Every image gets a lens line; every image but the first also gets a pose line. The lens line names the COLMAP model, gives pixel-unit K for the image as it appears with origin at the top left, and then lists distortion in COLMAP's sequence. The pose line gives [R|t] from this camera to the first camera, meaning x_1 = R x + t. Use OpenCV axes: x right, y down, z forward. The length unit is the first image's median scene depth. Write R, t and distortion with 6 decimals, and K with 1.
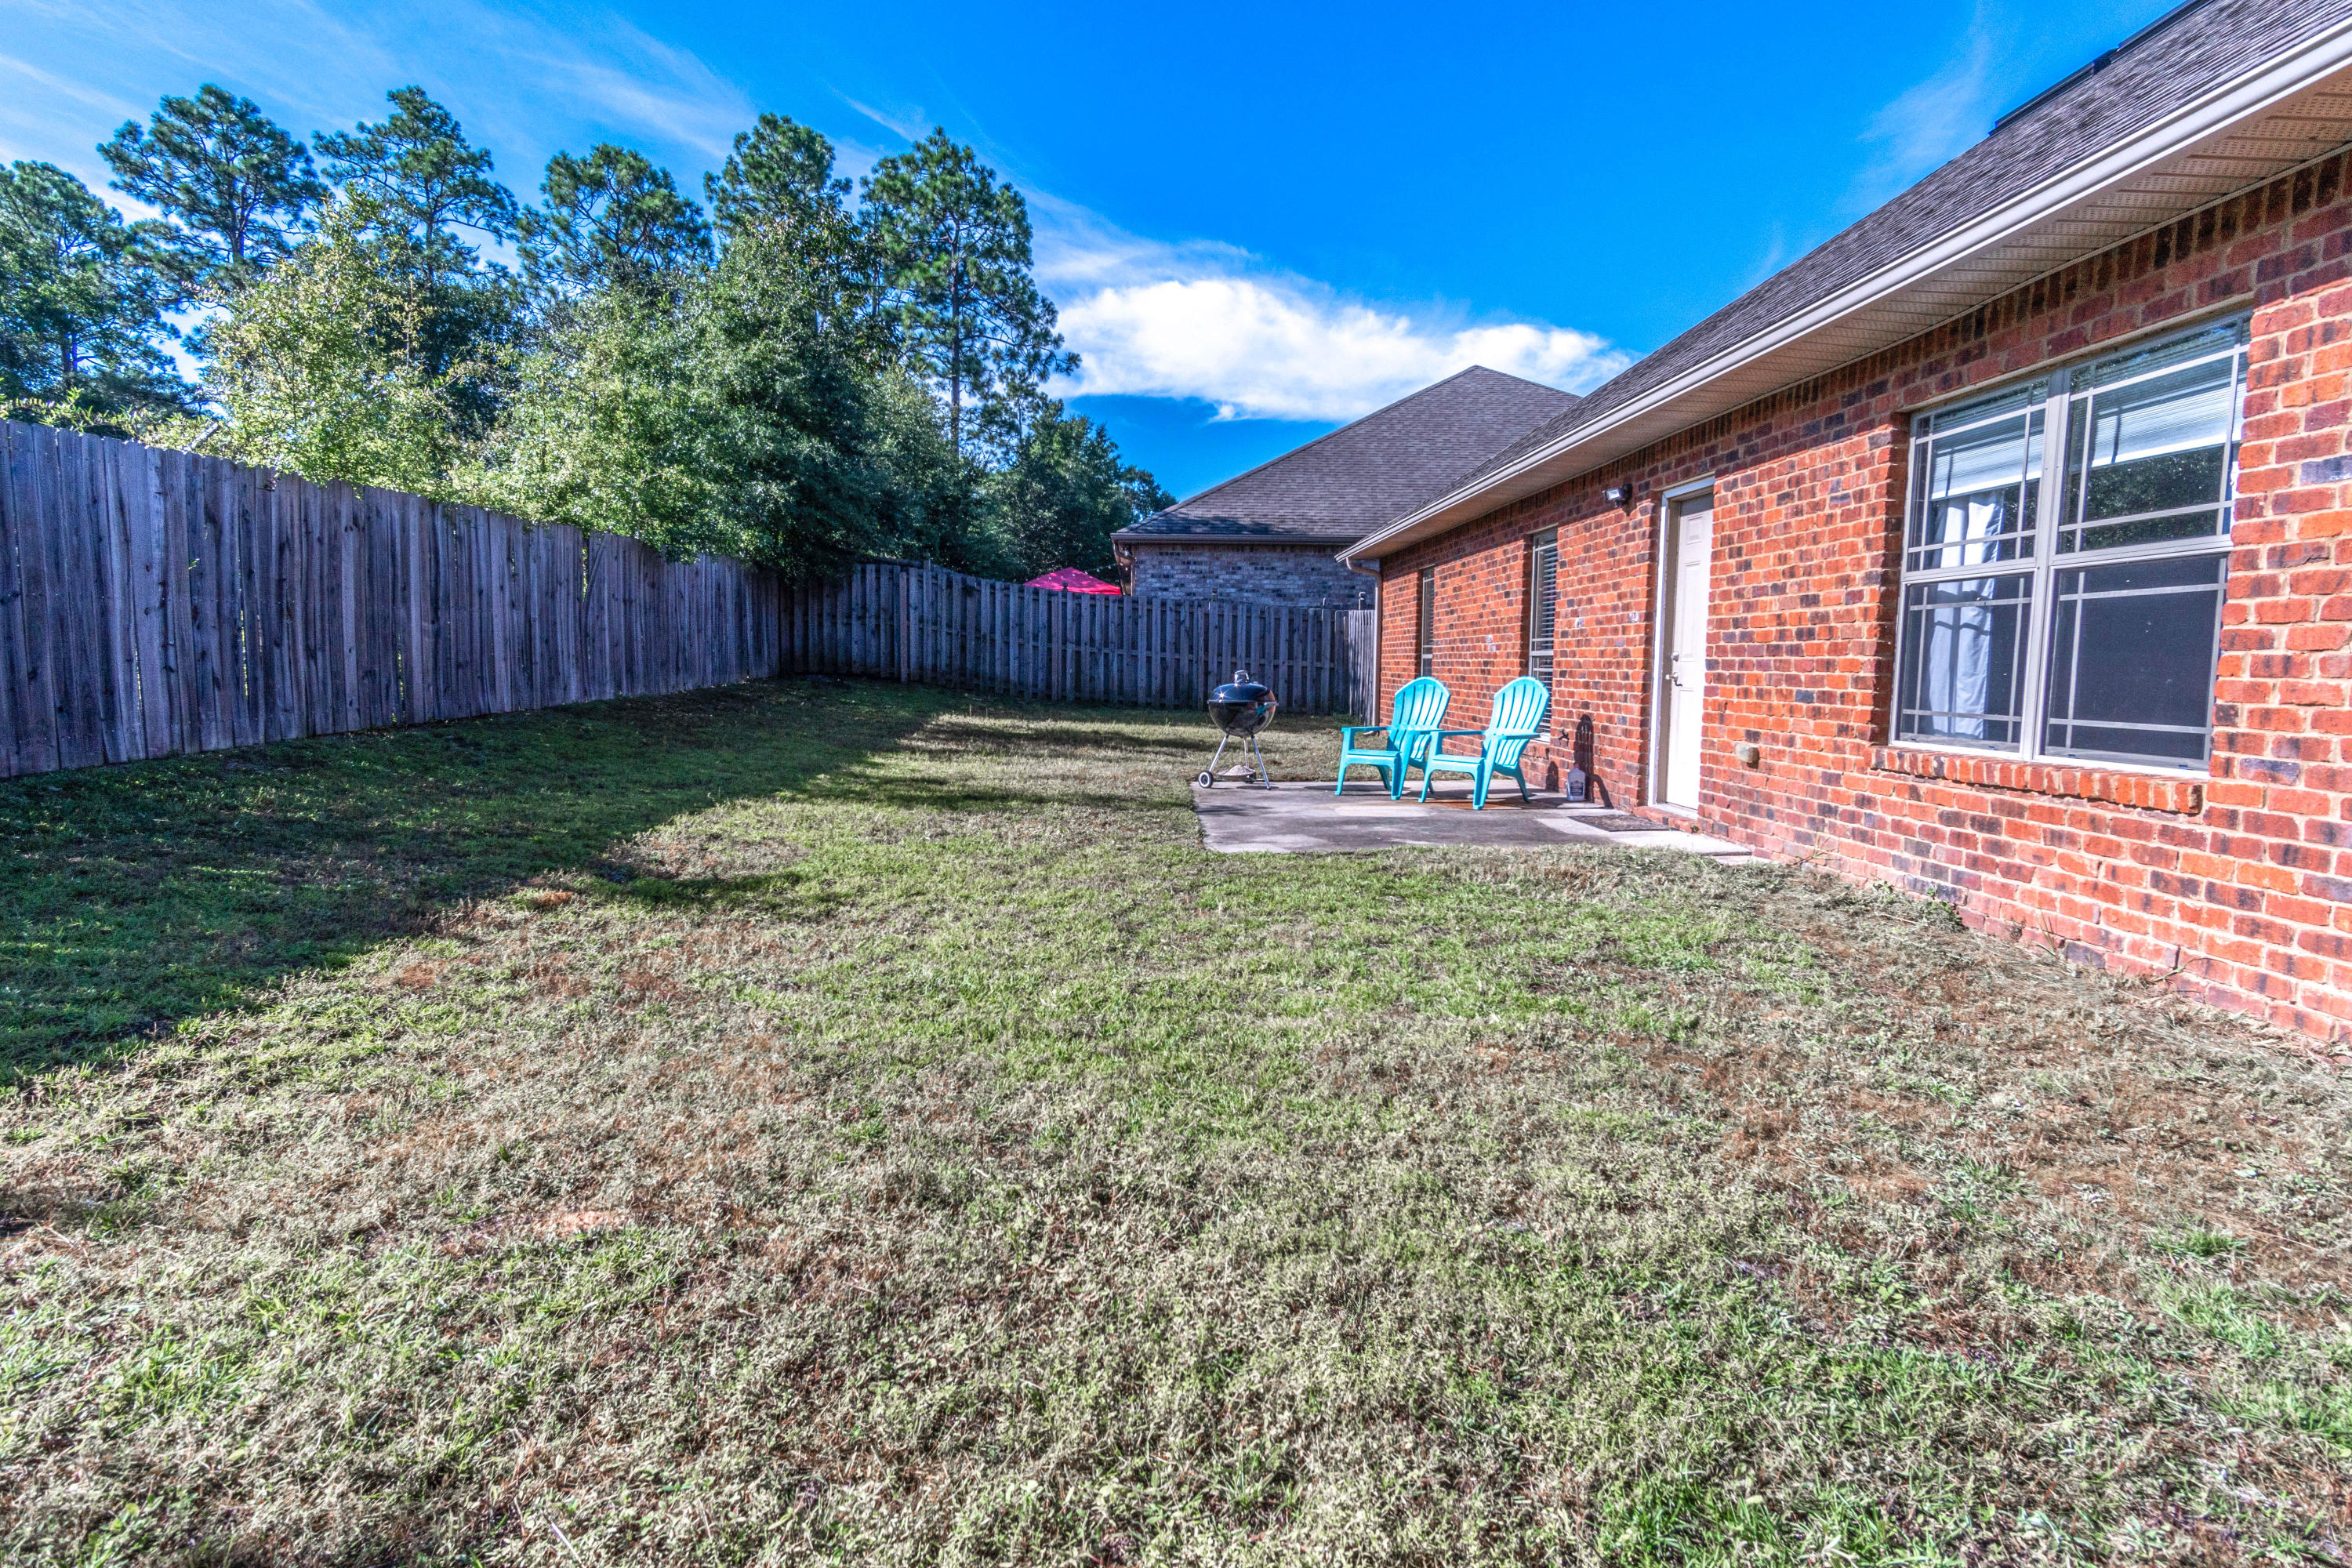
lens RADIAL K [[1265.4, 0, 1176.0], [0, 1265.4, 784.0], [0, 0, 1]] dist [0.011115, 0.002173]
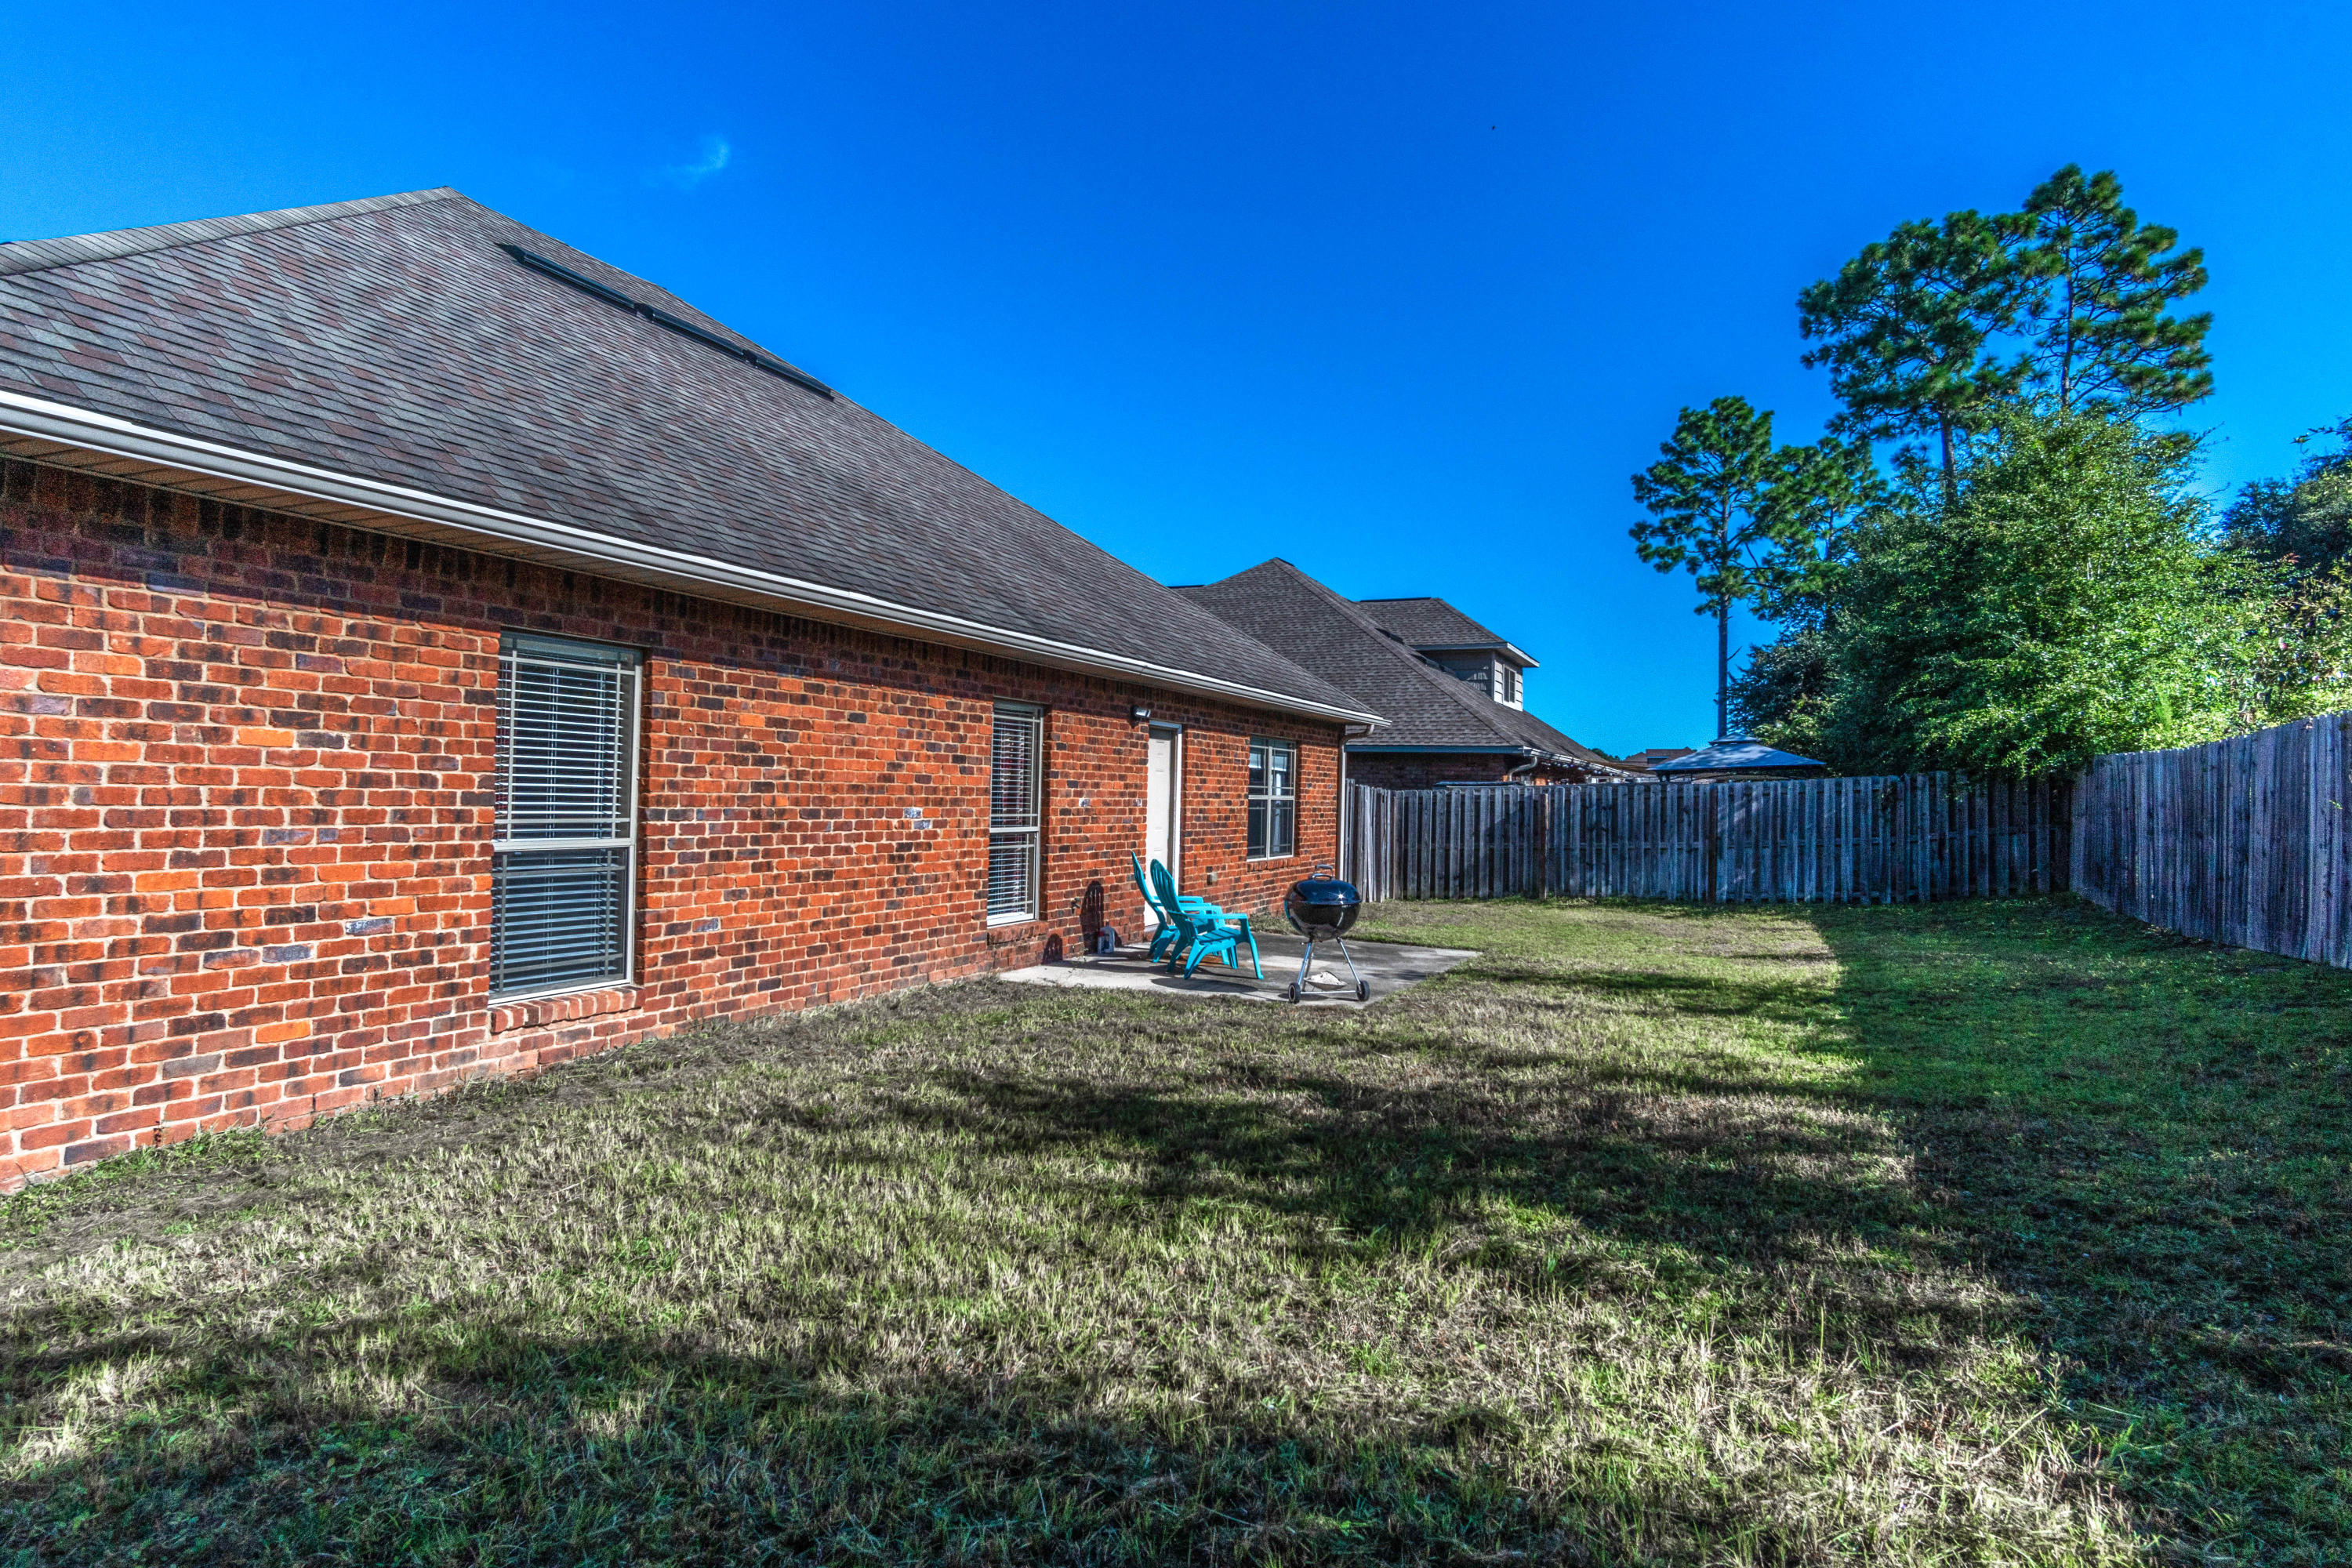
lens RADIAL K [[1252.6, 0, 1200.4], [0, 1252.6, 783.8], [0, 0, 1]] dist [0.003361, 0.003251]
pose [[-0.899136, -0.027592, 0.436798, -0.455128], [0.009235, 0.996593, 0.081963, -0.398808], [-0.437572, 0.077729, -0.895818, 3.321962]]
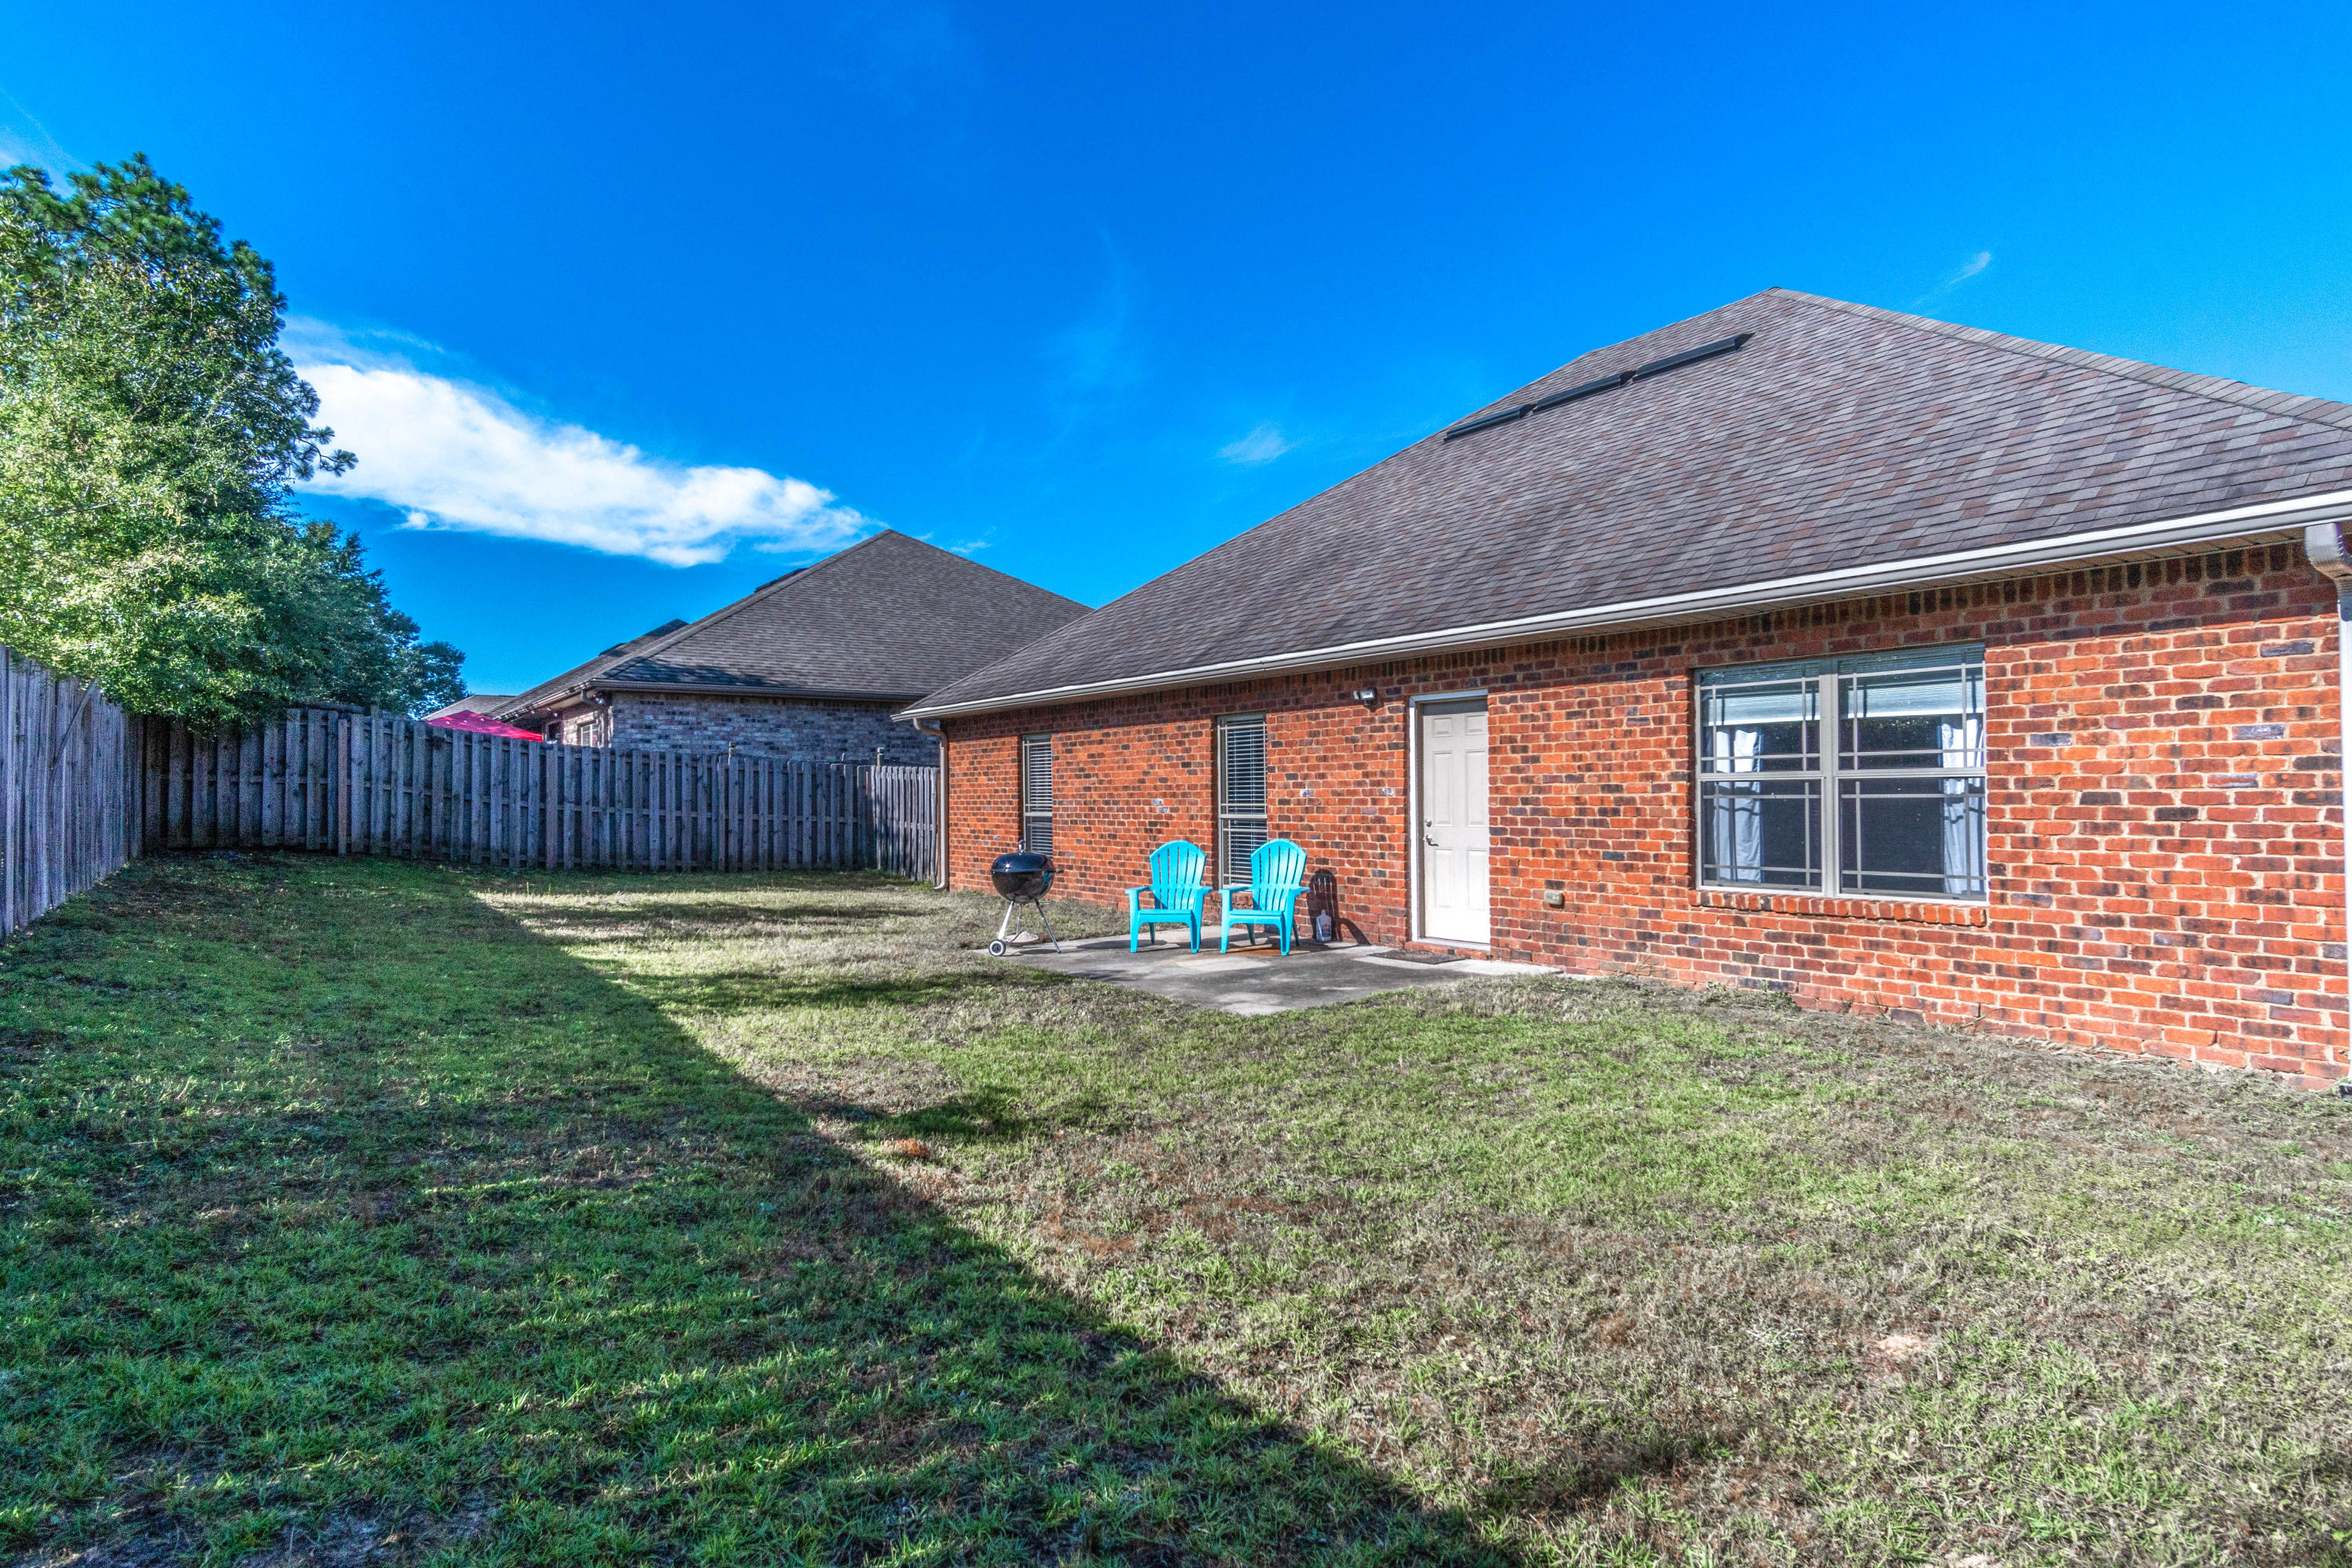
lens RADIAL K [[1252.6, 0, 1200.4], [0, 1252.6, 783.8], [0, 0, 1]] dist [0.003361, 0.003251]
pose [[0.823174, -0.009088, 0.567716, -0.754496], [0.069333, 0.993998, -0.084619, -0.070693], [-0.563540, 0.109018, 0.818864, 0.125065]]
